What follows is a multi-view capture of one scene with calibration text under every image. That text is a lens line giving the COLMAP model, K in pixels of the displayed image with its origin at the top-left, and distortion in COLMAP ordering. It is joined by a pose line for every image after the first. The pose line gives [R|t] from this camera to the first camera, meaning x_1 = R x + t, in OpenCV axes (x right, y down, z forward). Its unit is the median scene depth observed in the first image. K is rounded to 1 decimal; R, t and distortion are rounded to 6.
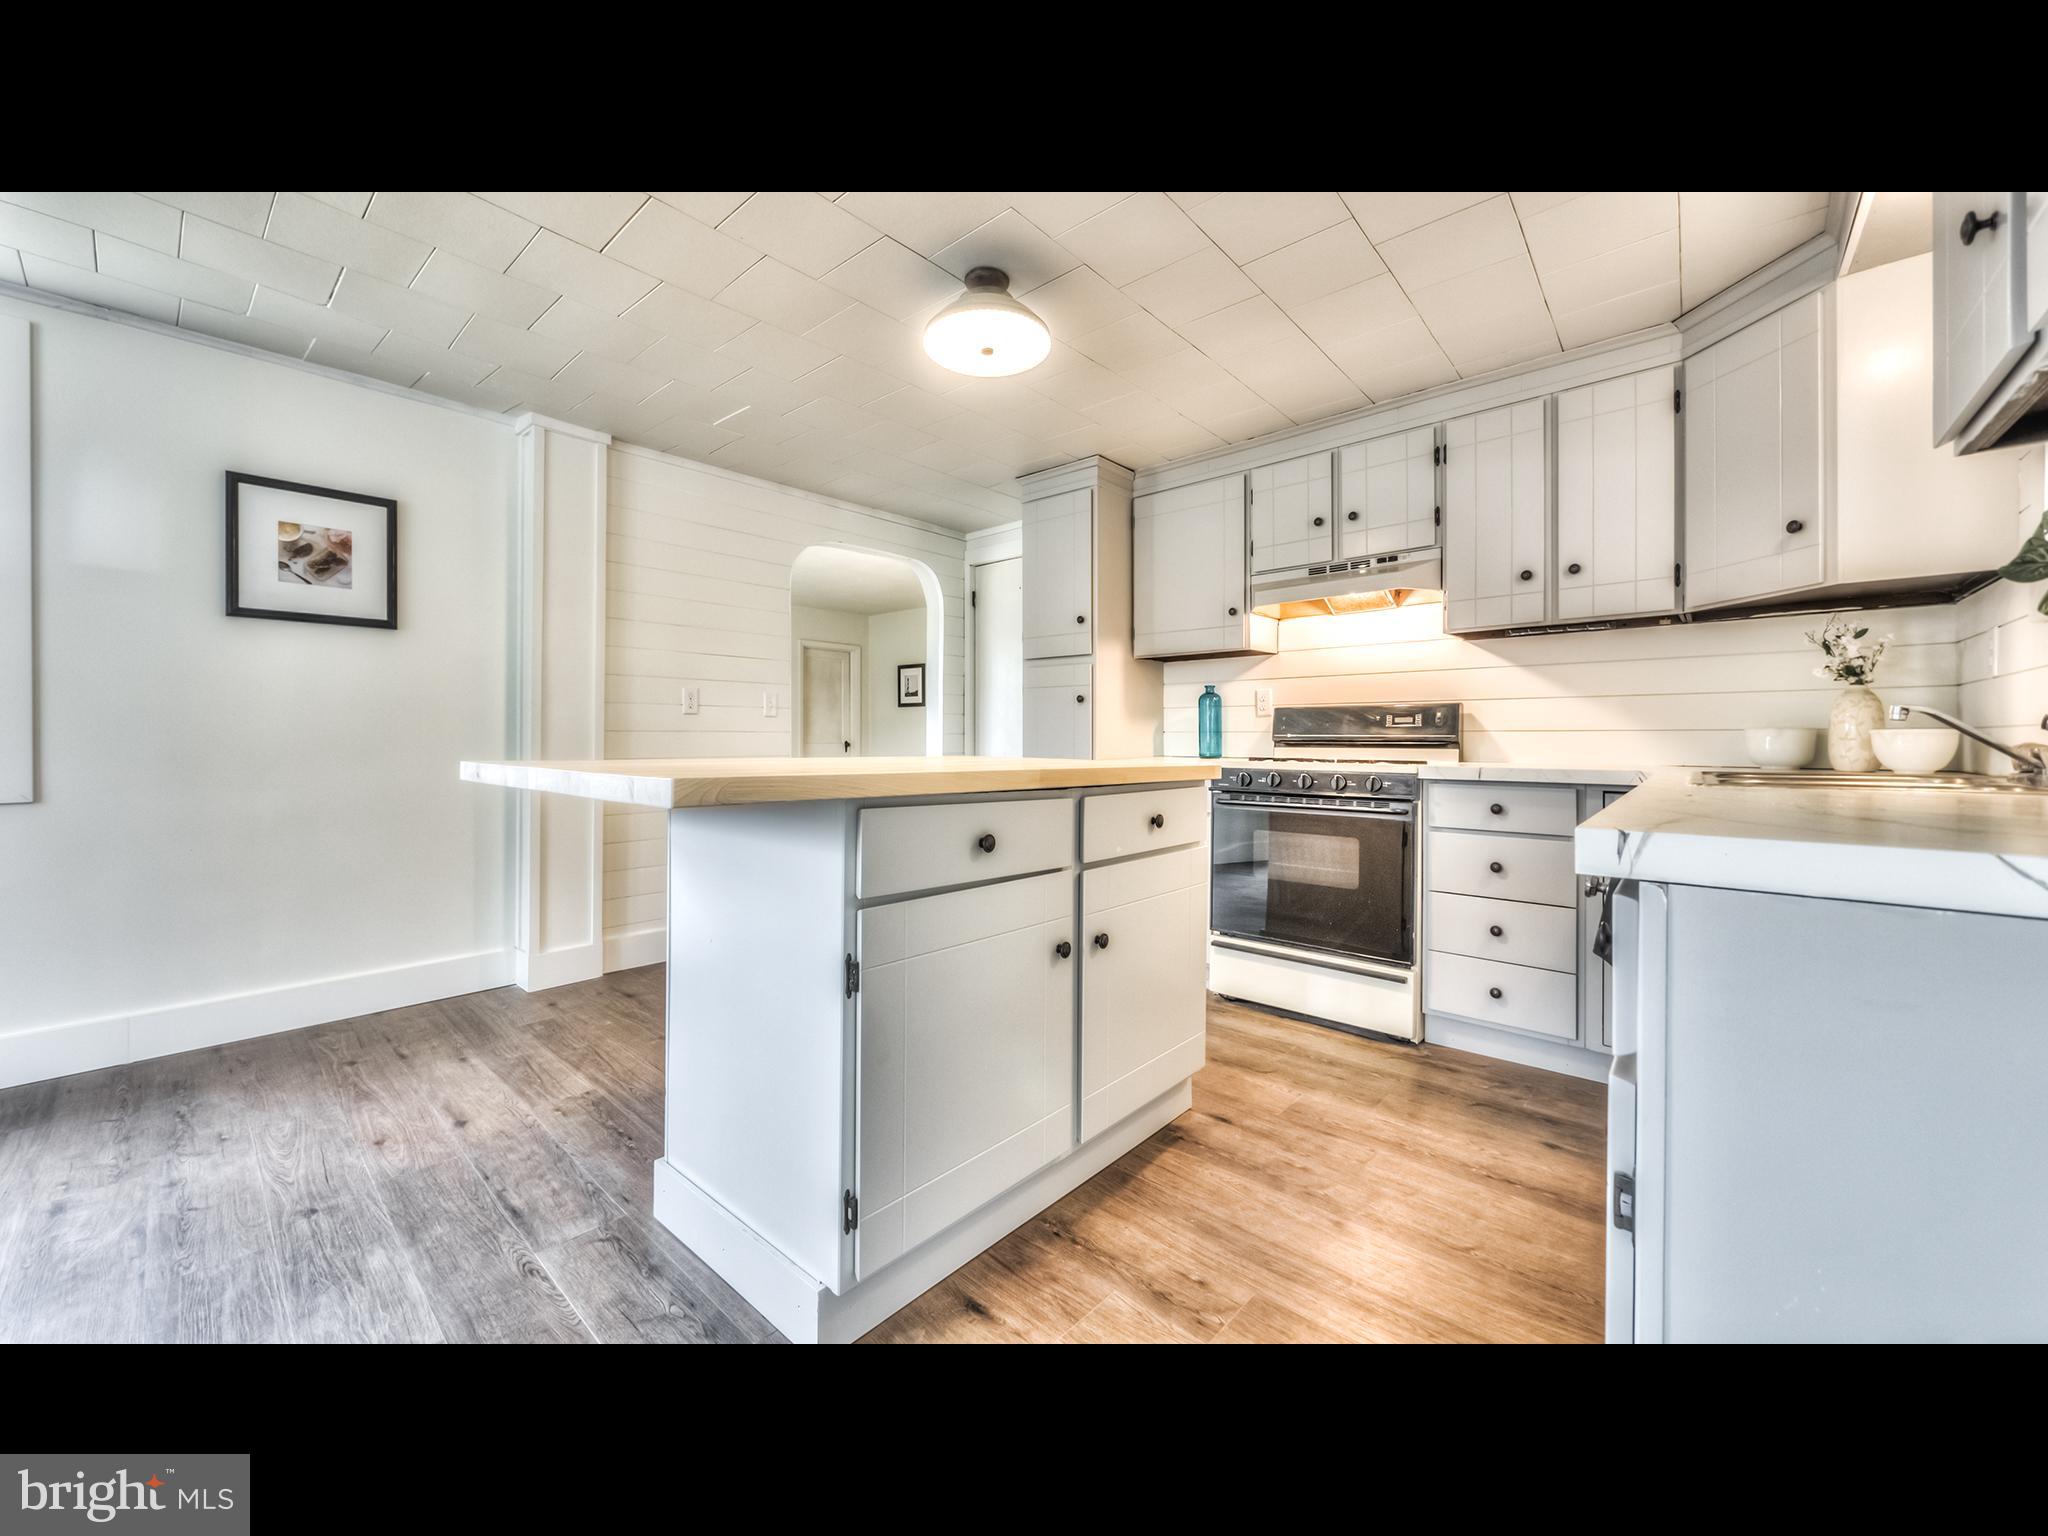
lens RADIAL K [[784.4, 0, 1006.5], [0, 784.4, 741.4], [0, 0, 1]] dist [-0.000363, -0.000178]
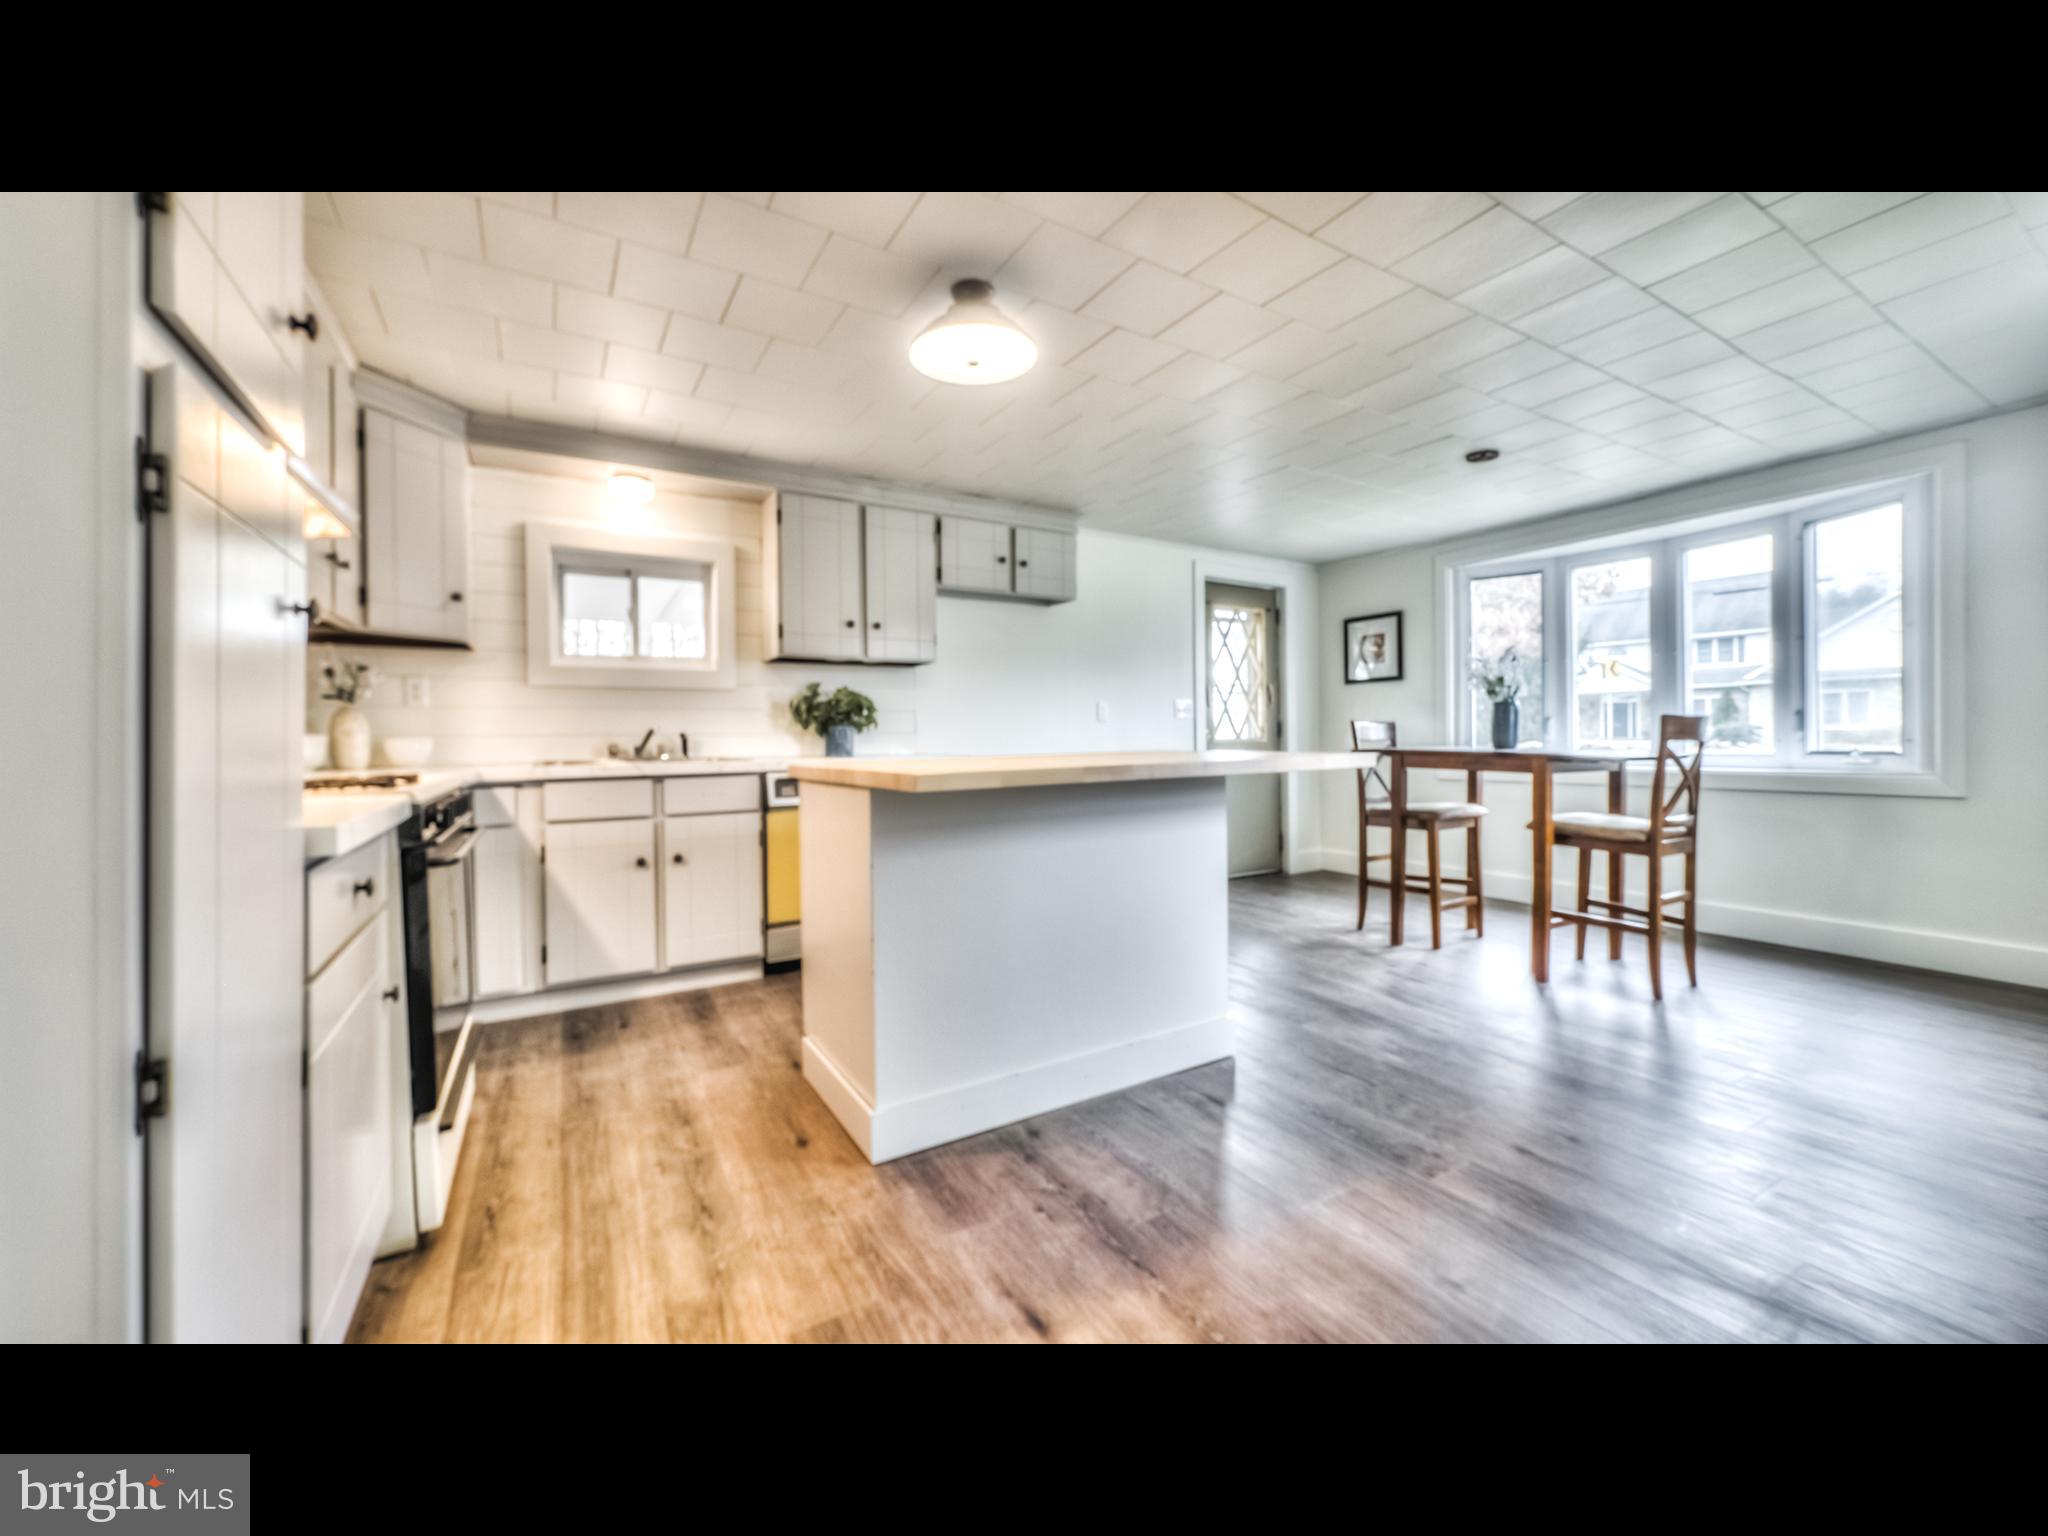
lens RADIAL K [[784.4, 0, 993.7], [0, 784.4, 742.8], [0, 0, 1]] dist [-0.000363, -0.000178]
pose [[-0.950472, 0.002378, 0.310801, -0.293442], [0.007219, 0.999870, 0.014427, -0.014339], [-0.310727, 0.015956, -0.950365, 1.577958]]
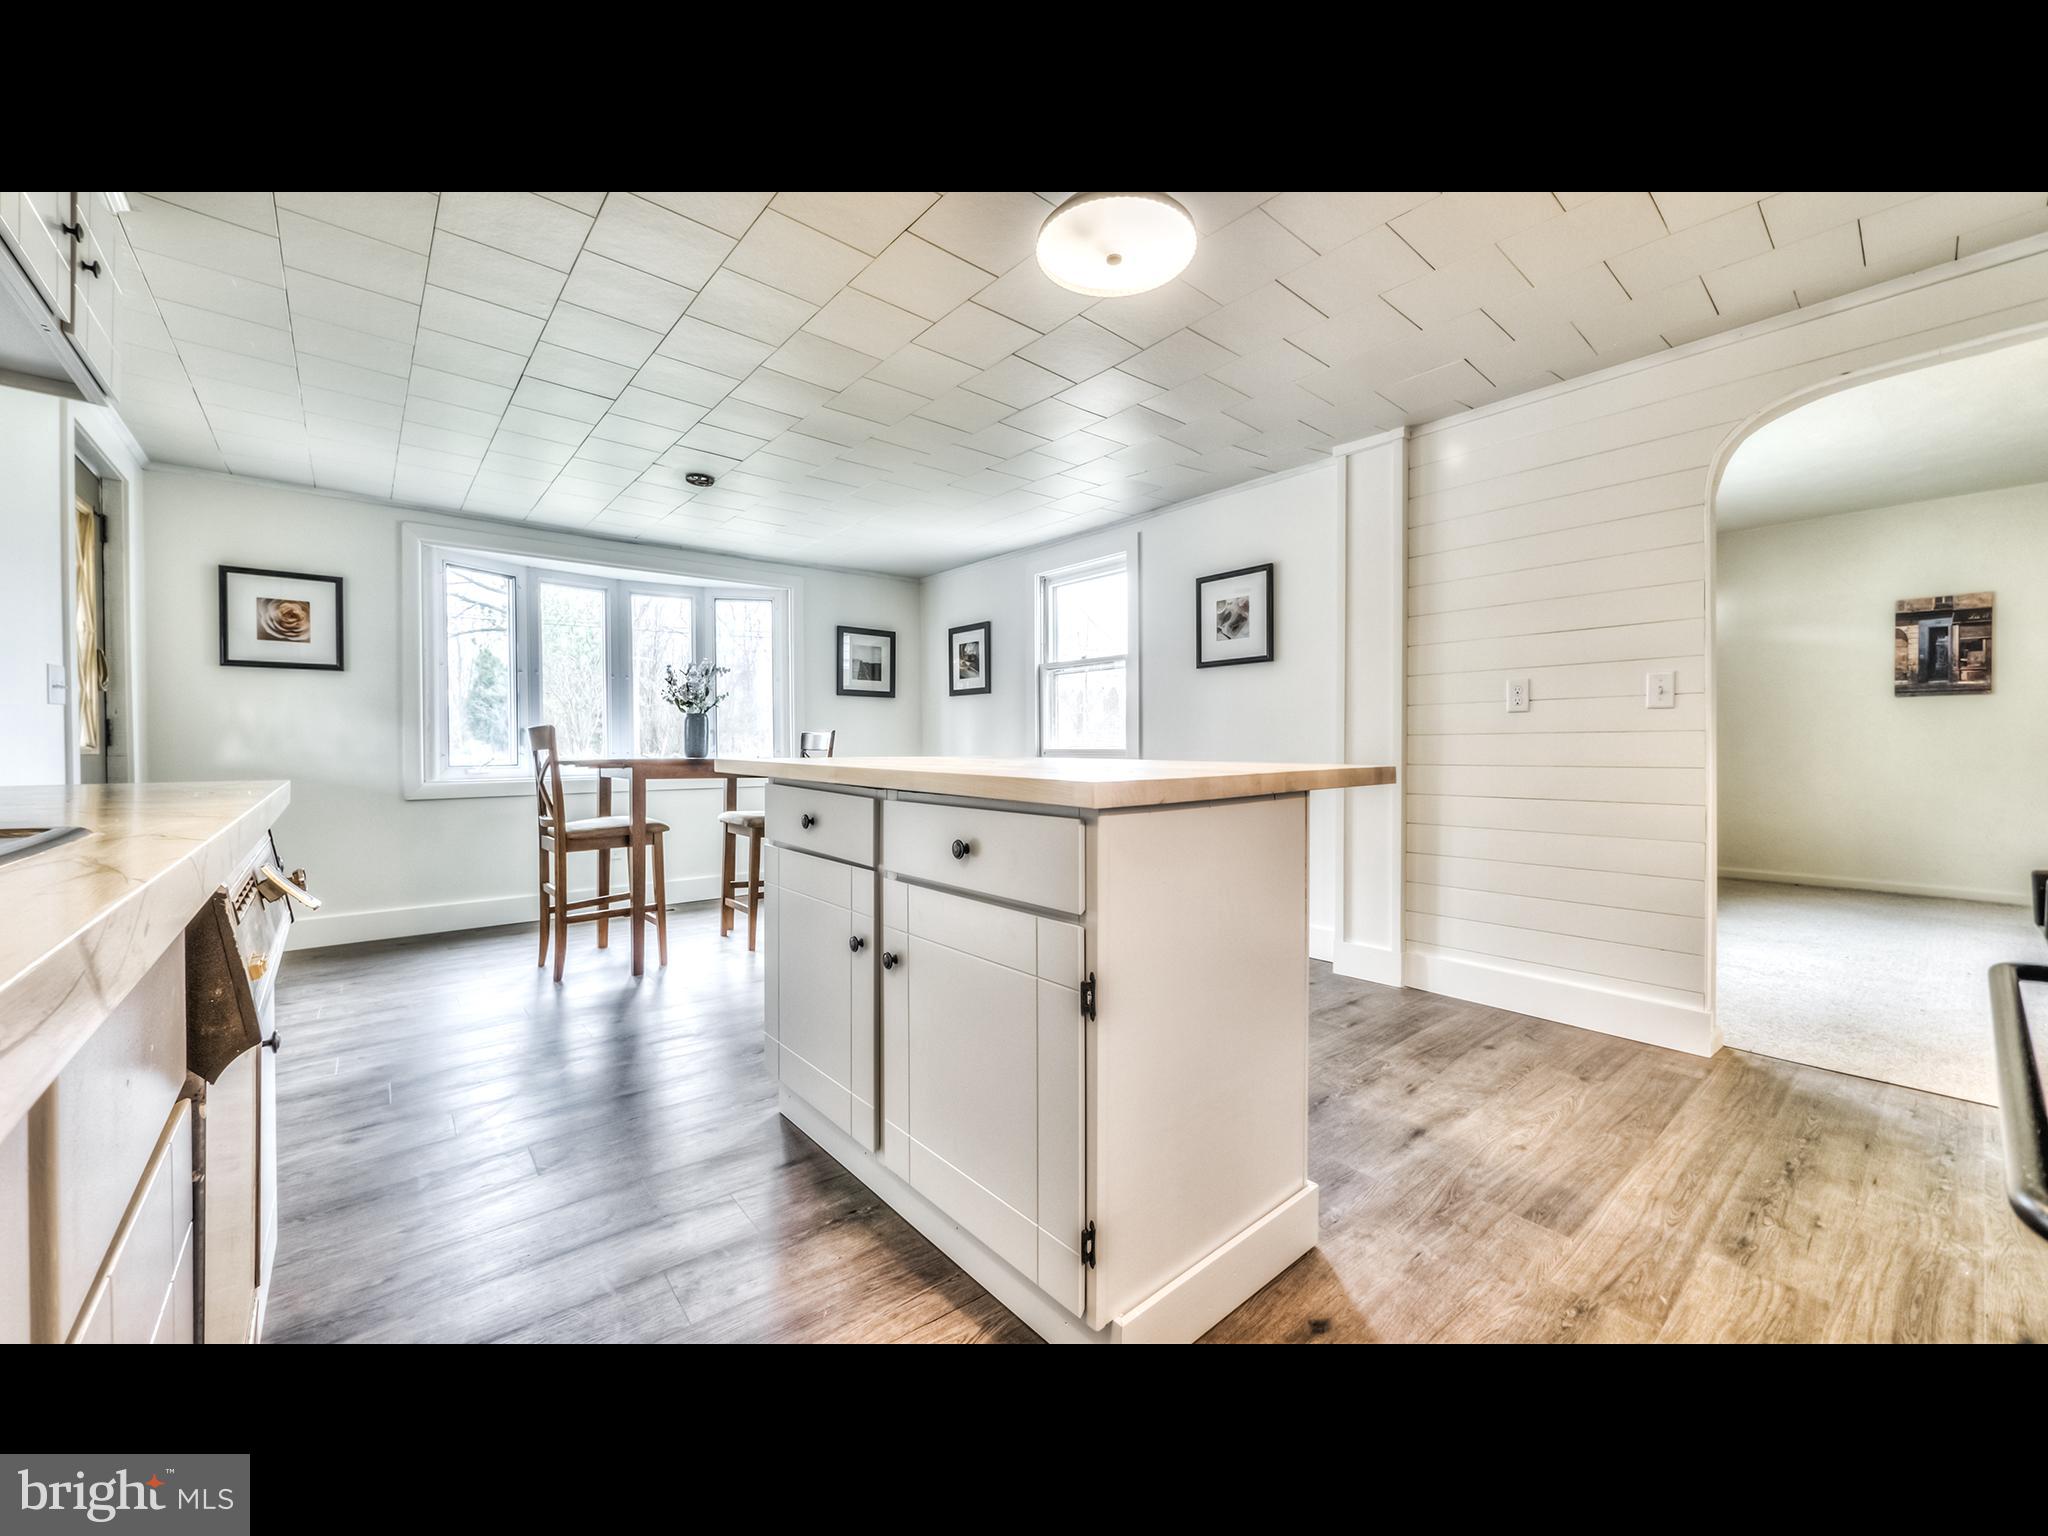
lens RADIAL K [[784.4, 0, 997.4], [0, 784.4, 751.9], [0, 0, 1]] dist [-0.000363, -0.000178]
pose [[-0.149962, 0.004902, -0.988680, 0.634519], [-0.004086, 0.999976, 0.005578, 0.004115], [0.988683, 0.004876, -0.149939, 0.799459]]
